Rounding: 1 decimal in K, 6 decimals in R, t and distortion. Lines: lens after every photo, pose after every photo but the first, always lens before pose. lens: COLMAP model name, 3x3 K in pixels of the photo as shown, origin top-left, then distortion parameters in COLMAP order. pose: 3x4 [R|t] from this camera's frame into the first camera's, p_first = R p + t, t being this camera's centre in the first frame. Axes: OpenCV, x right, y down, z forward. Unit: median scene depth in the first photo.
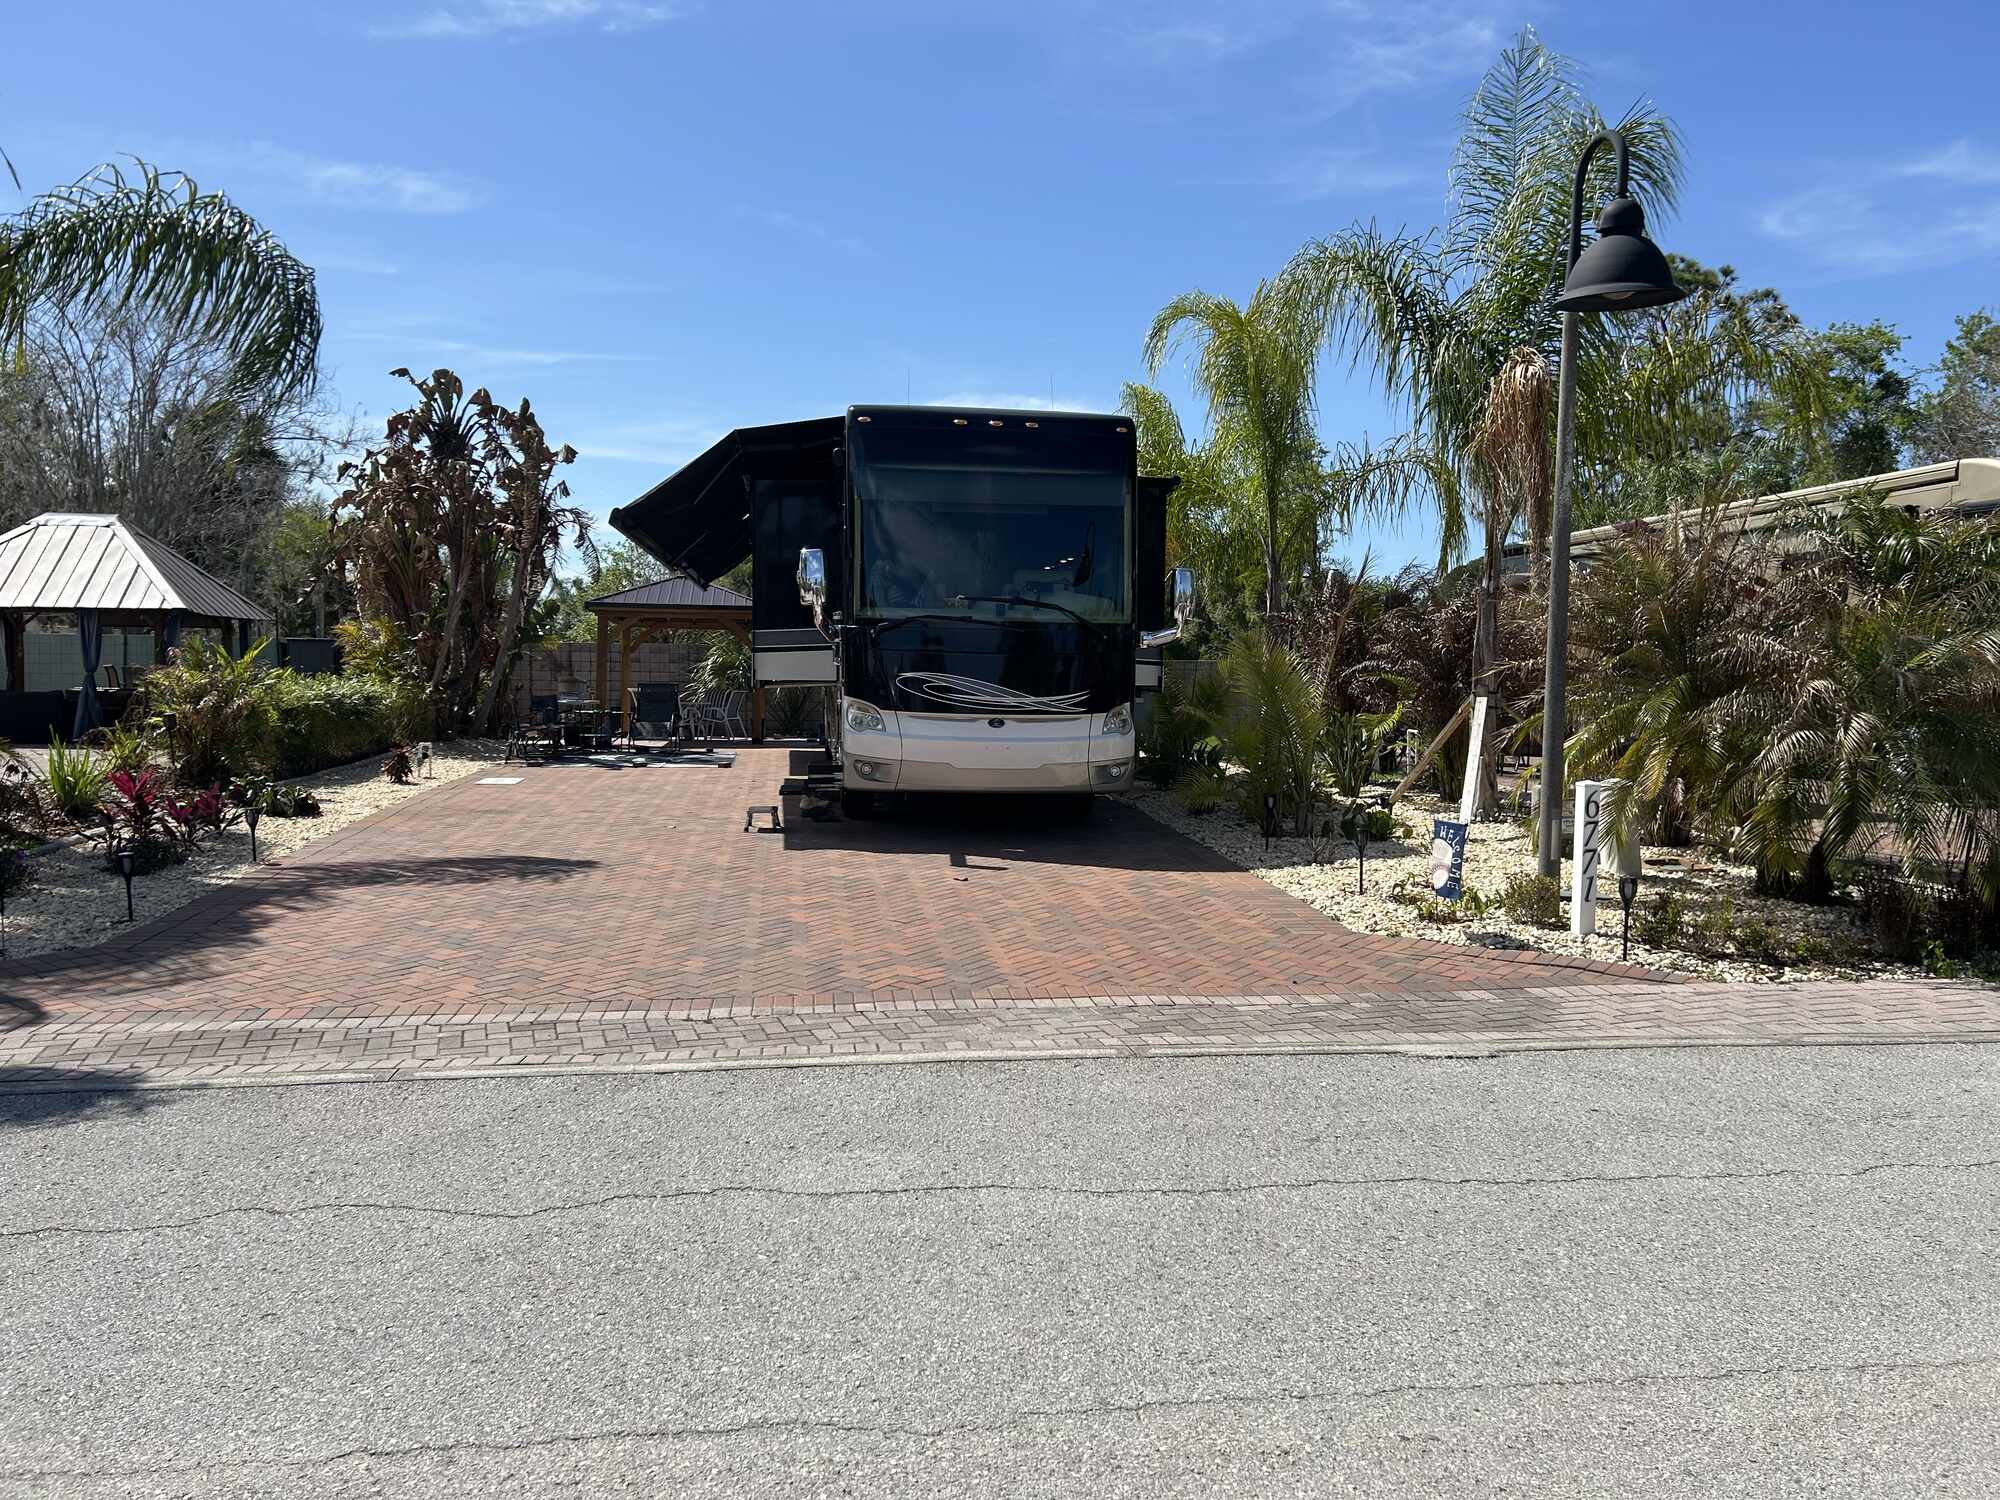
lens RADIAL K [[1497.2, 0, 1000.0], [0, 1497.2, 750.0], [0, 0, 1]] dist [-0.002225, -0.006845]
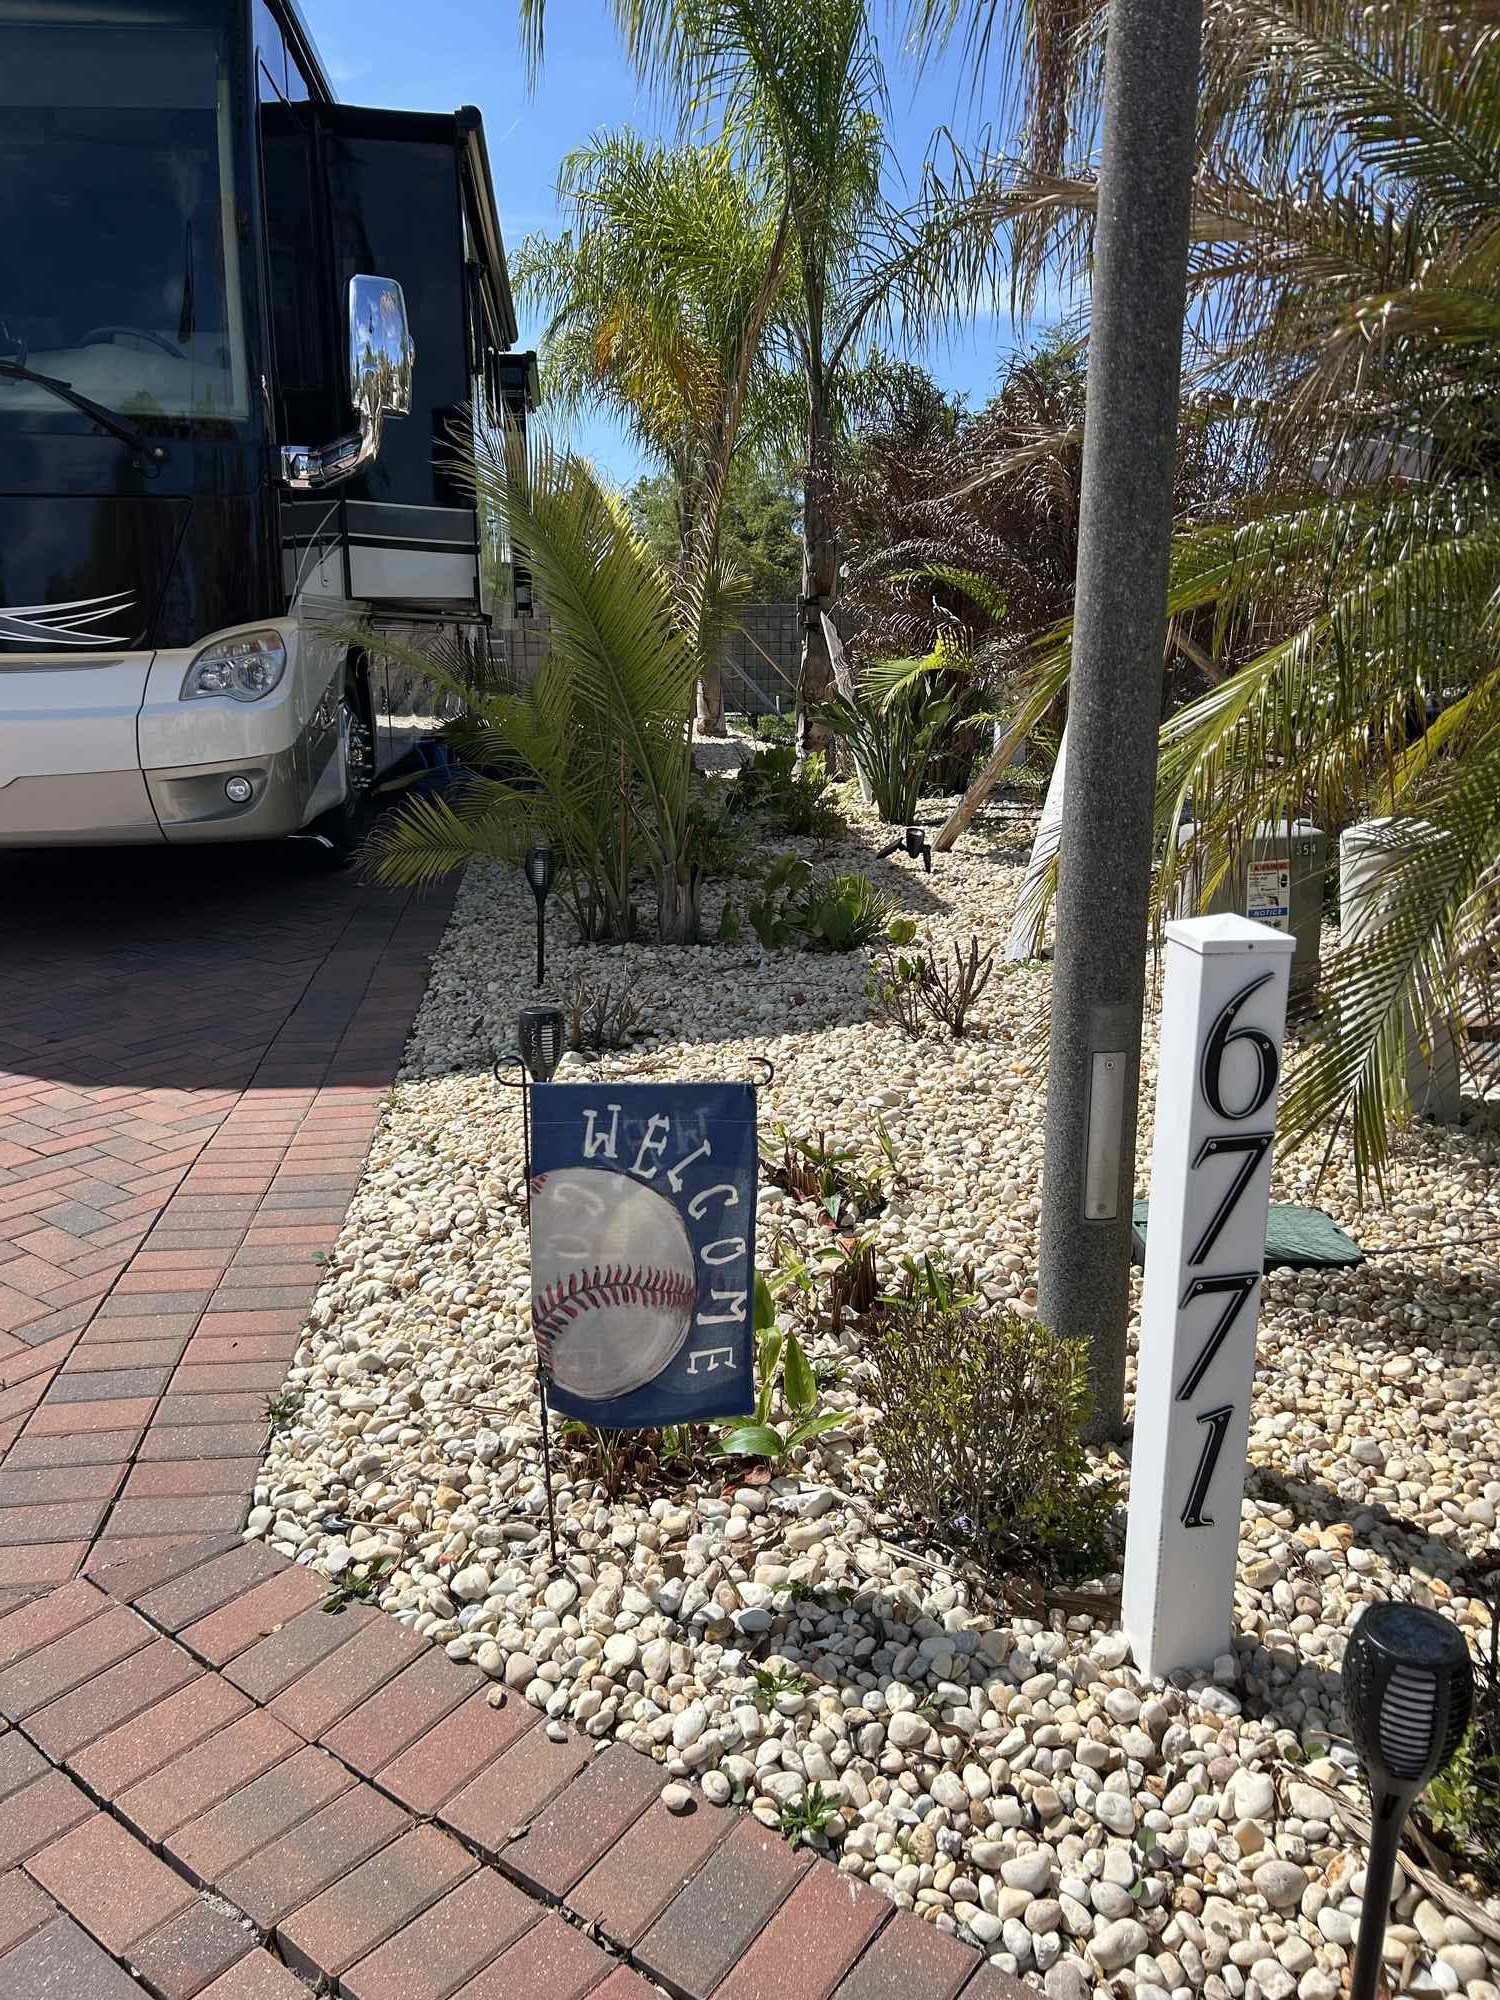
lens RADIAL K [[1459.9, 0, 750.0], [0, 1459.9, 1000.0], [0, 0, 1]] dist [0.013712, -0.000406]
pose [[0.998387, -0.000954, -0.056763, 0.245971], [0.011346, 0.983040, 0.183042, -0.001608], [0.055626, -0.183391, 0.981465, 0.585059]]
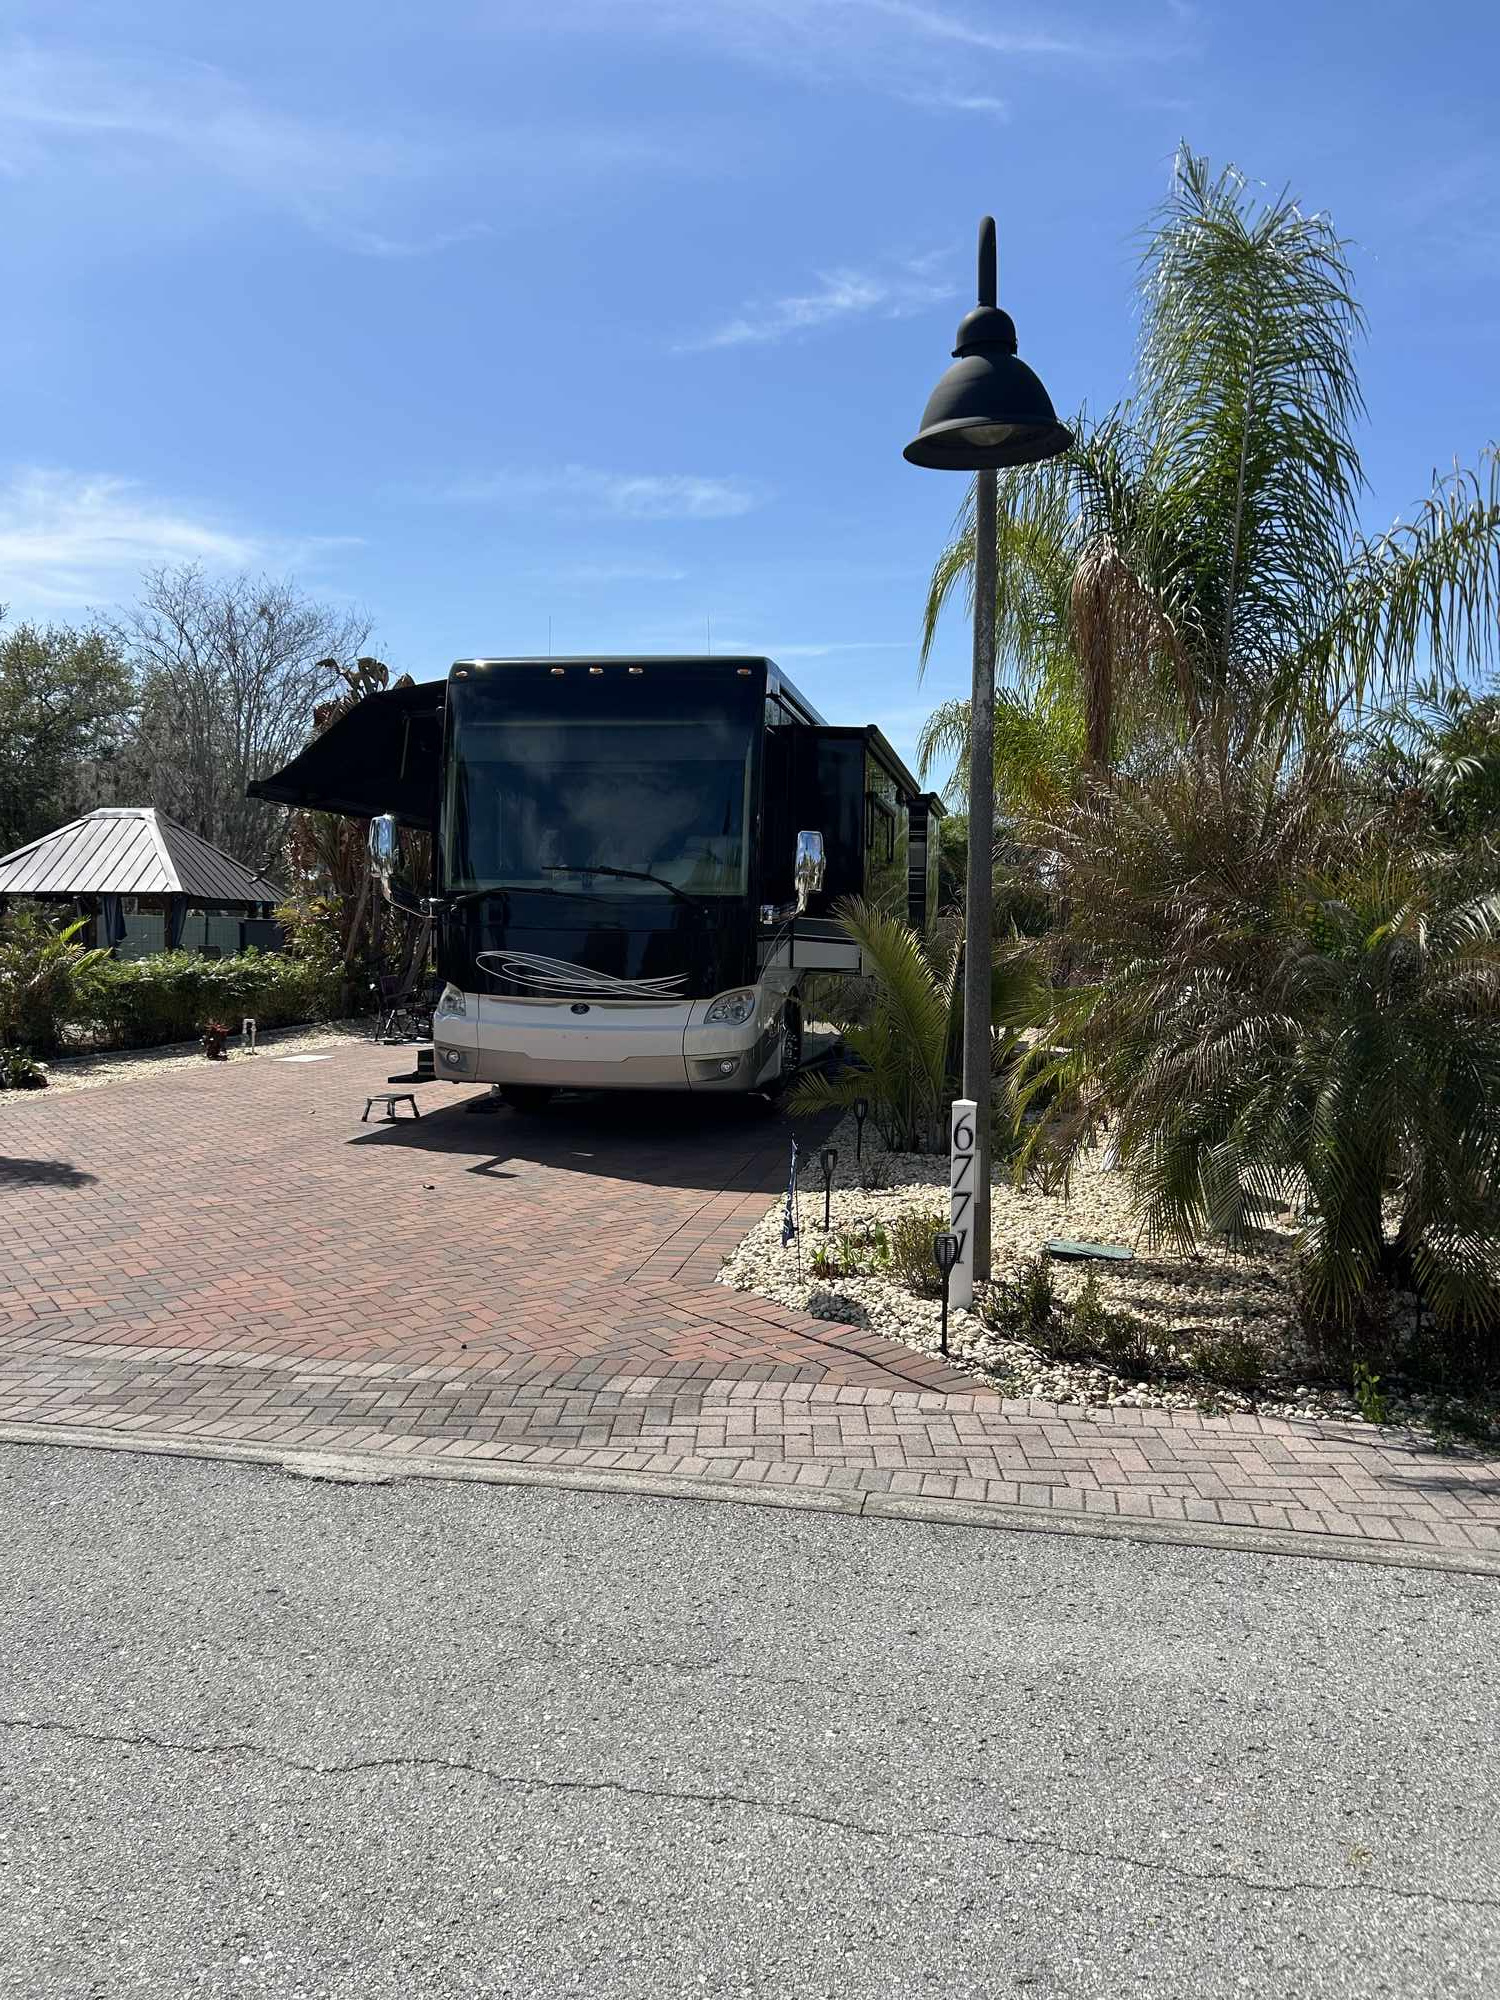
lens RADIAL K [[1521.9, 0, 750.0], [0, 1521.9, 1000.0], [0, 0, 1]] dist [0.047340, -0.001676]
pose [[0.933637, 0.013811, -0.357953, 0.401962], [-0.021778, 0.999597, -0.018235, -0.008574], [0.357557, 0.024821, 0.933561, 0.184966]]
